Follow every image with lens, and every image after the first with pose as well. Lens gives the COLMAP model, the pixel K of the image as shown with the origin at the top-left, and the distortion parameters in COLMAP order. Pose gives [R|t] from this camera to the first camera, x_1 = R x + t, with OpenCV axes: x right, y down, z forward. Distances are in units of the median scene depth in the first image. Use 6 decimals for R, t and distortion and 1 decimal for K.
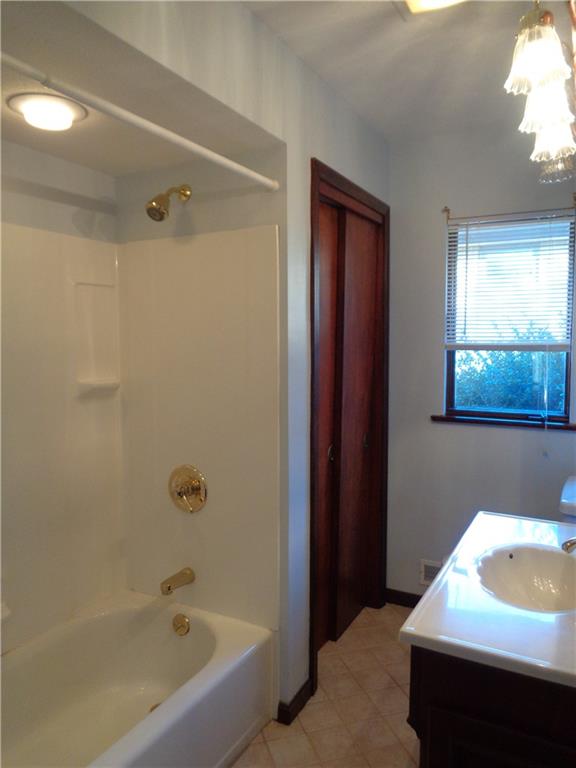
lens RADIAL K [[564.1, 0, 288.0], [0, 564.1, 384.0], [0, 0, 1]] dist [-0.009939, -0.000684]
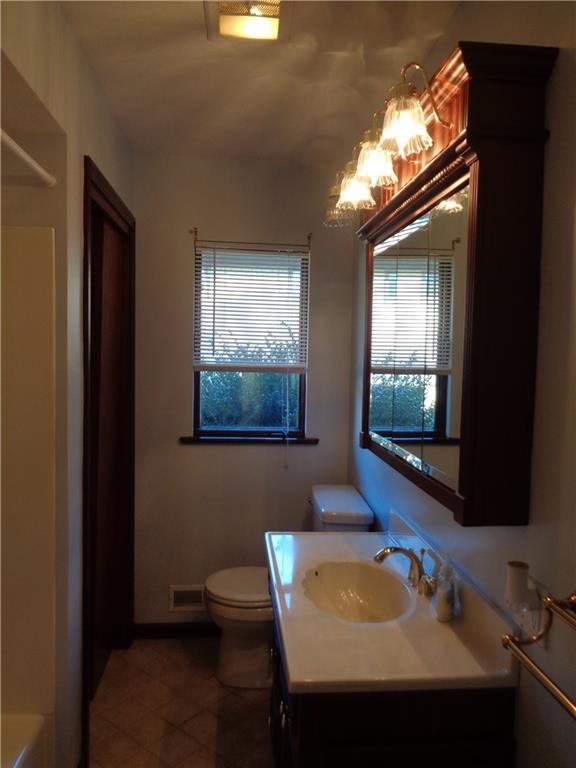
lens RADIAL K [[564.1, 0, 288.0], [0, 564.1, 384.0], [0, 0, 1]] dist [-0.009939, -0.000684]
pose [[0.831993, -0.010279, 0.554691, -0.144875], [0.018221, 0.999795, -0.008804, -0.026982], [-0.554487, 0.017432, 0.832010, 0.084745]]
